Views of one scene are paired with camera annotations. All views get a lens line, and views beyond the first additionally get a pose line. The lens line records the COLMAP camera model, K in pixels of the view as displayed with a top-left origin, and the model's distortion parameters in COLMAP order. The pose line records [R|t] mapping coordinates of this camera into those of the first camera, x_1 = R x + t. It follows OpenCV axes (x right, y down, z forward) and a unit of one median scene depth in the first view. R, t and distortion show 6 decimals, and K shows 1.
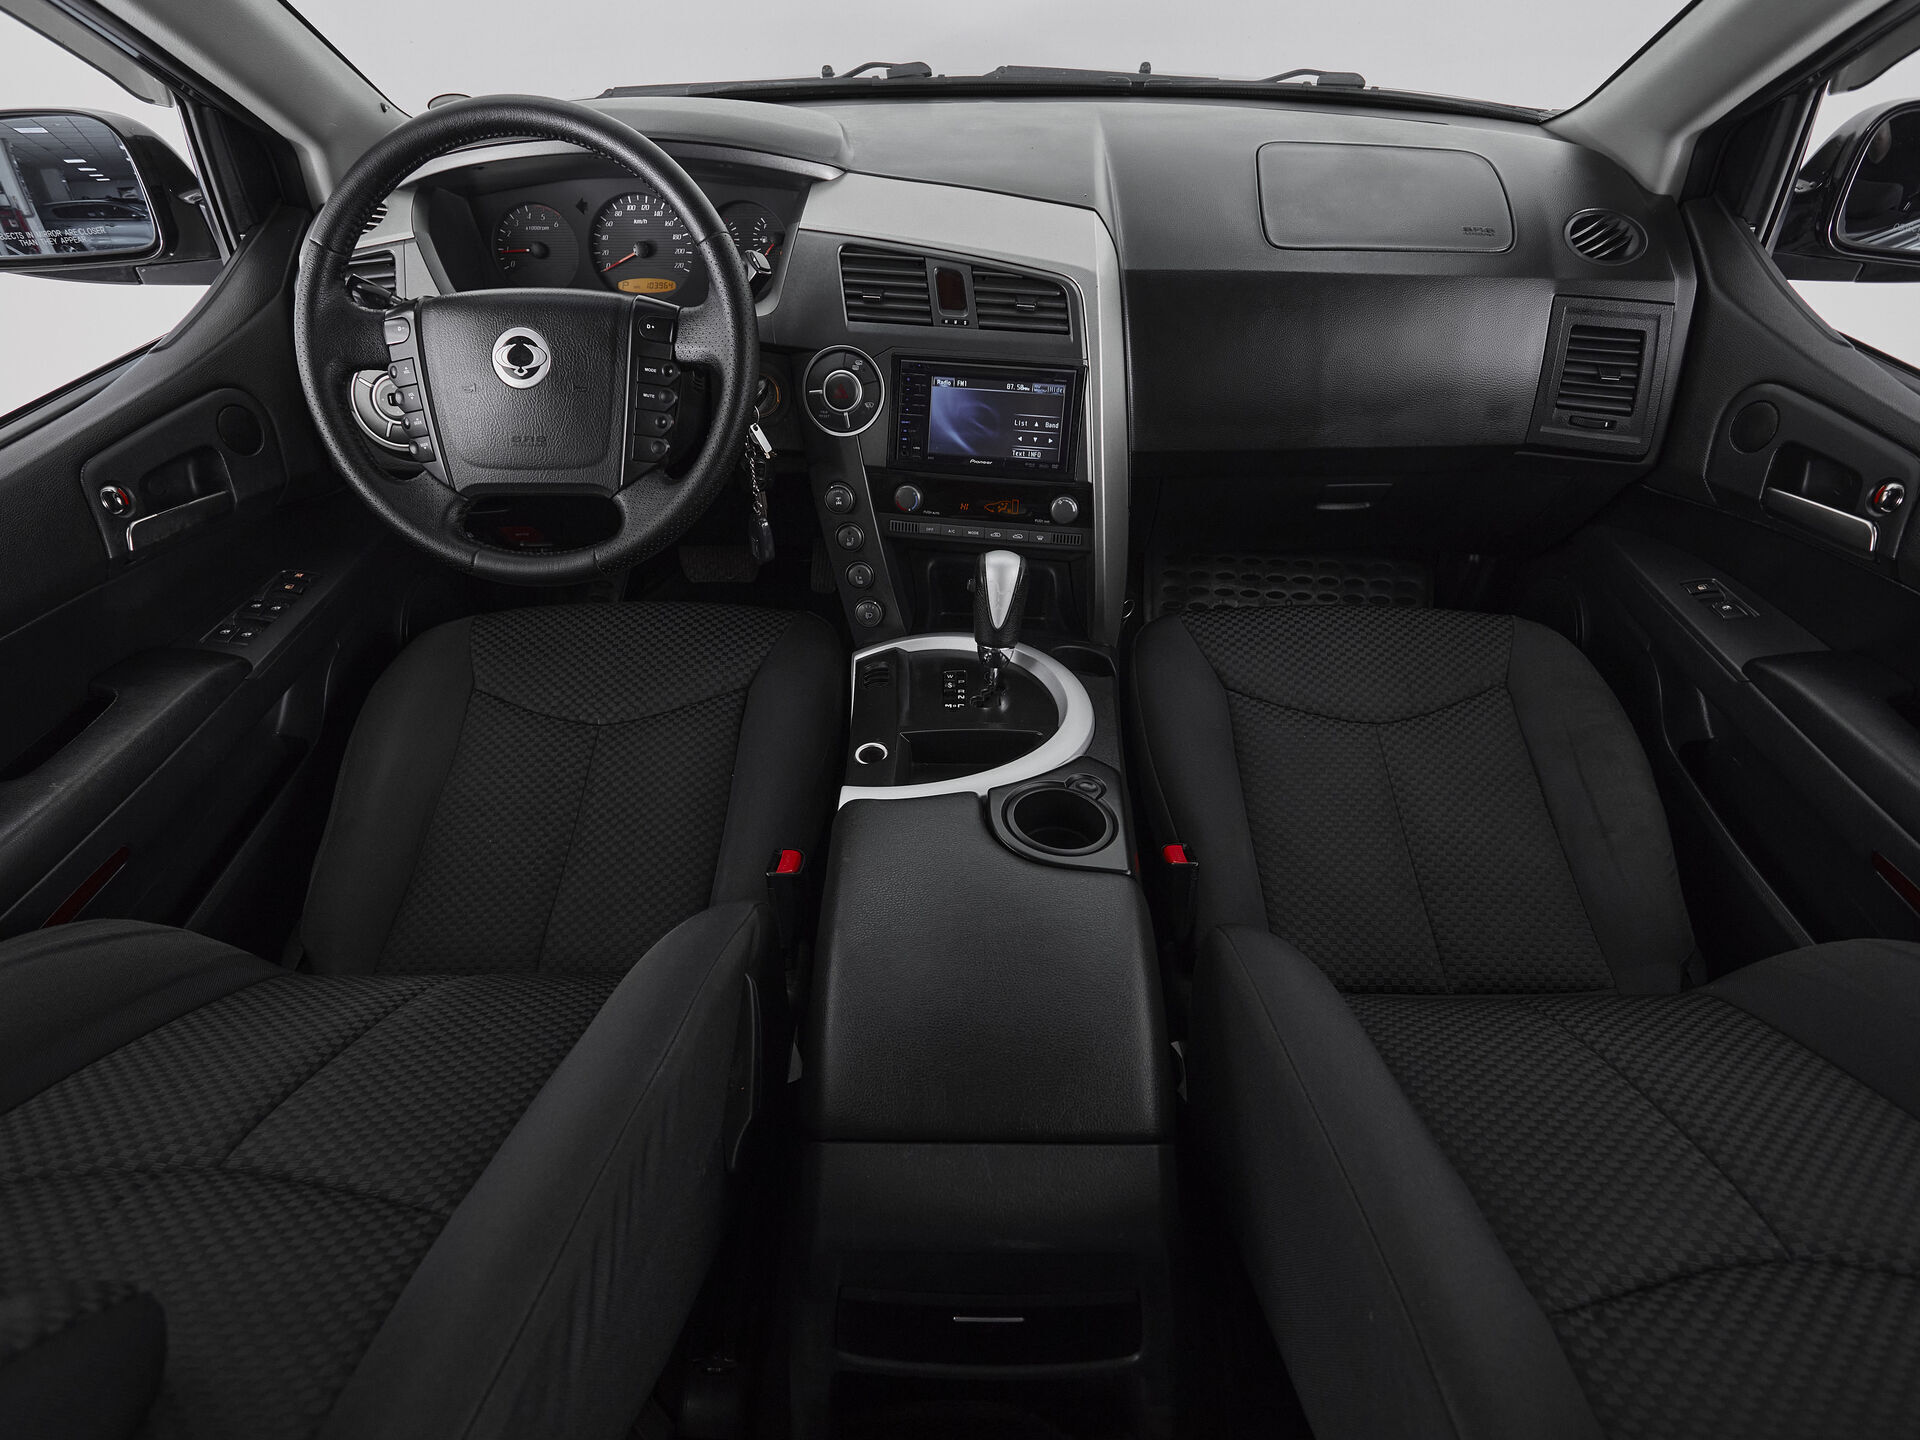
lens RADIAL K [[1083.7, 0, 965.4], [0, 1083.7, 729.5], [0, 0, 1]] dist [-0.001942, 0.002986]
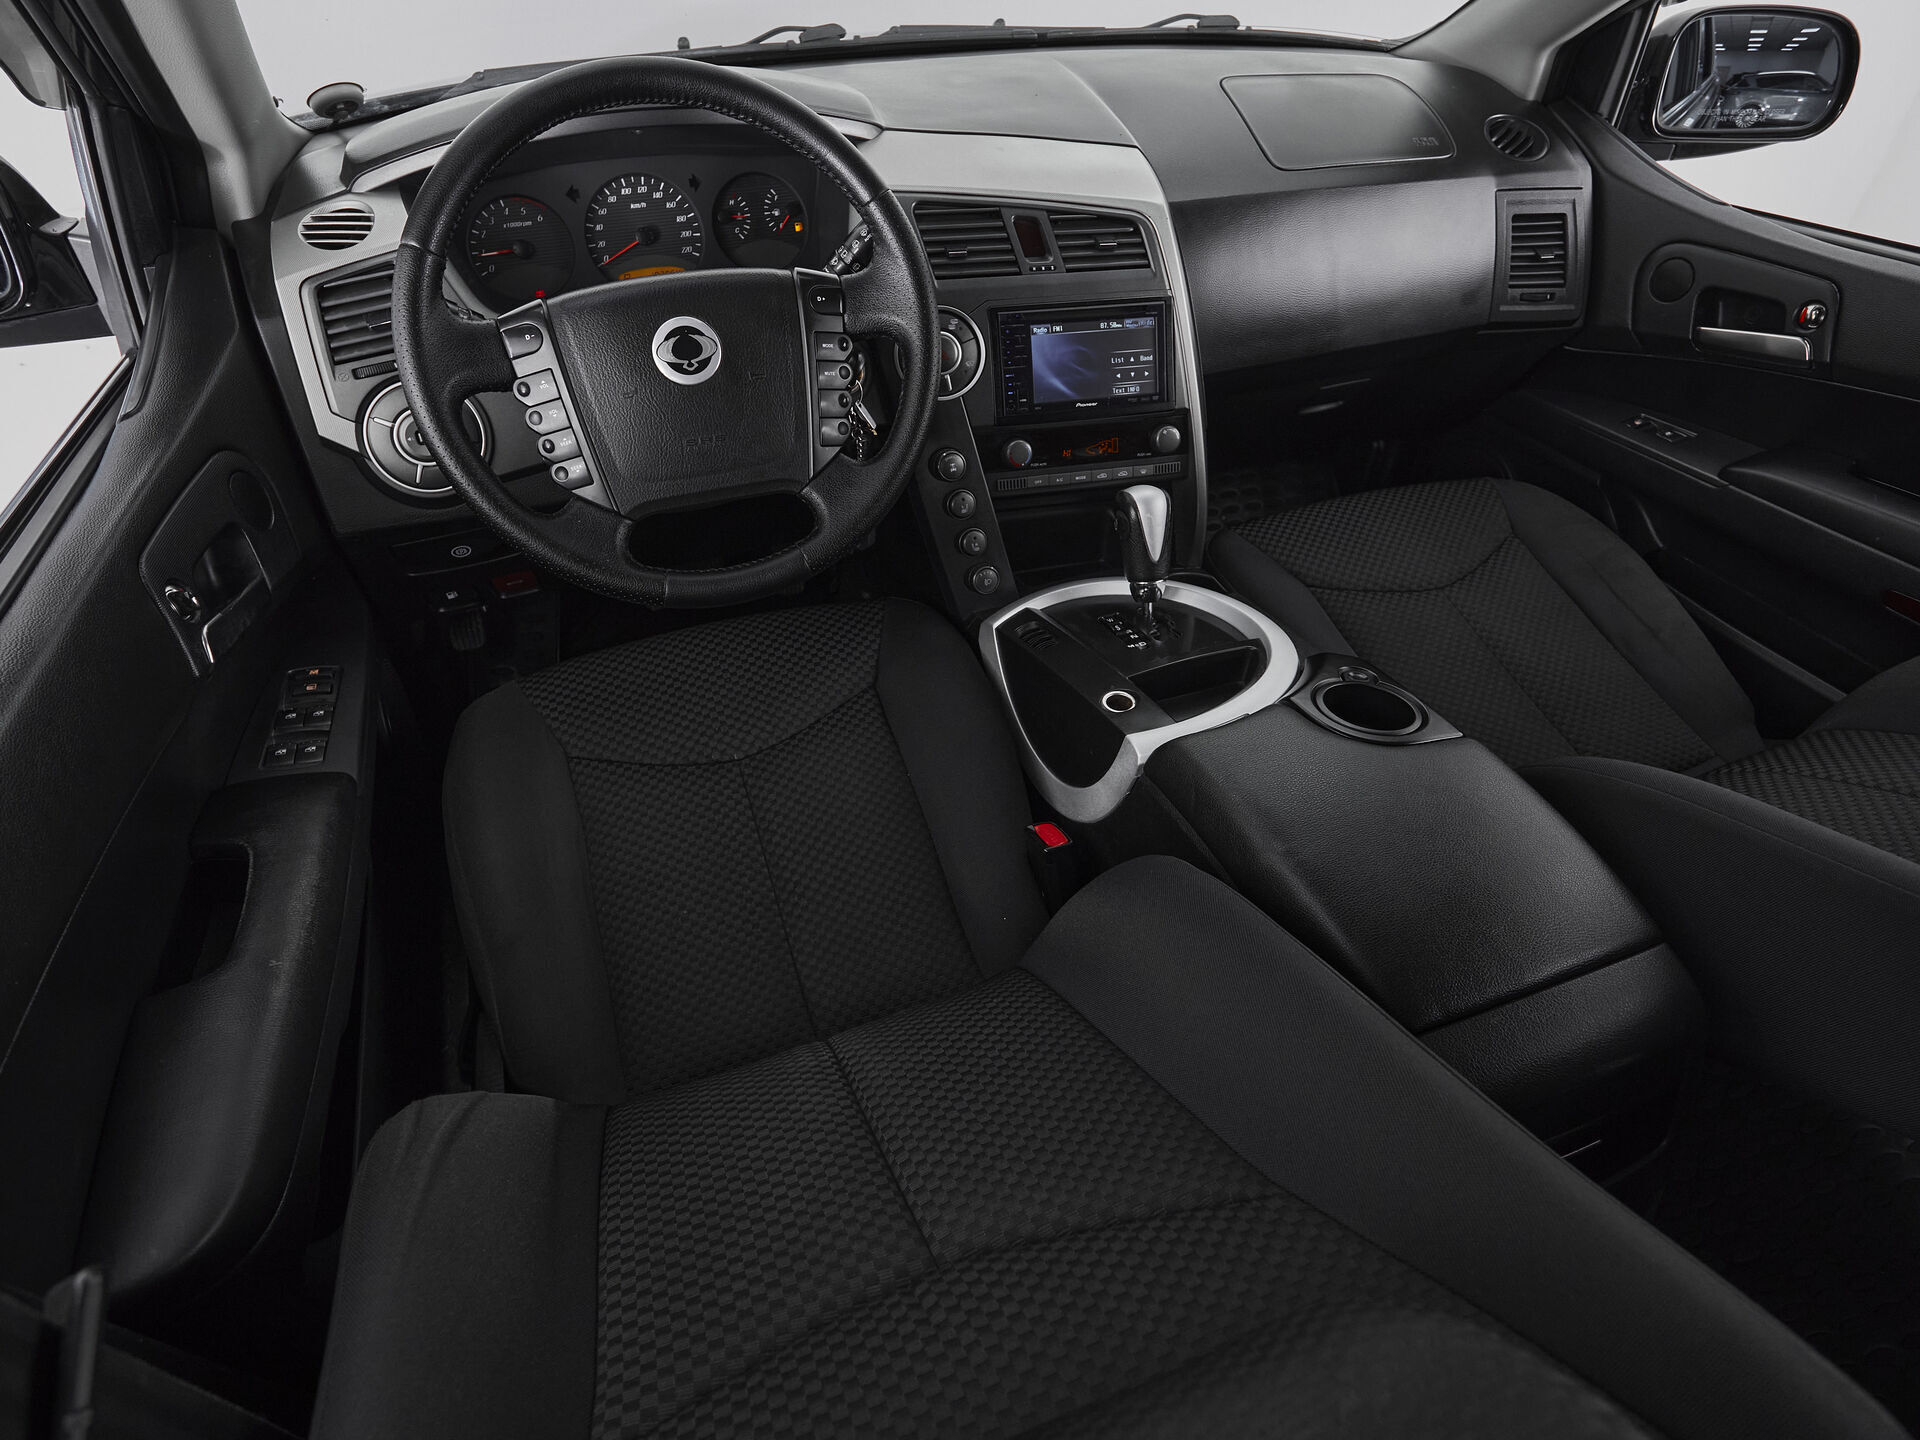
lens RADIAL K [[1083.7, 0, 976.6], [0, 1083.7, 701.6], [0, 0, 1]] dist [-0.001942, 0.002986]
pose [[0.930032, -0.226009, 0.289760, -0.427025], [0.230382, 0.972907, 0.019404, -0.023952], [-0.286295, 0.048710, 0.956903, 0.088302]]
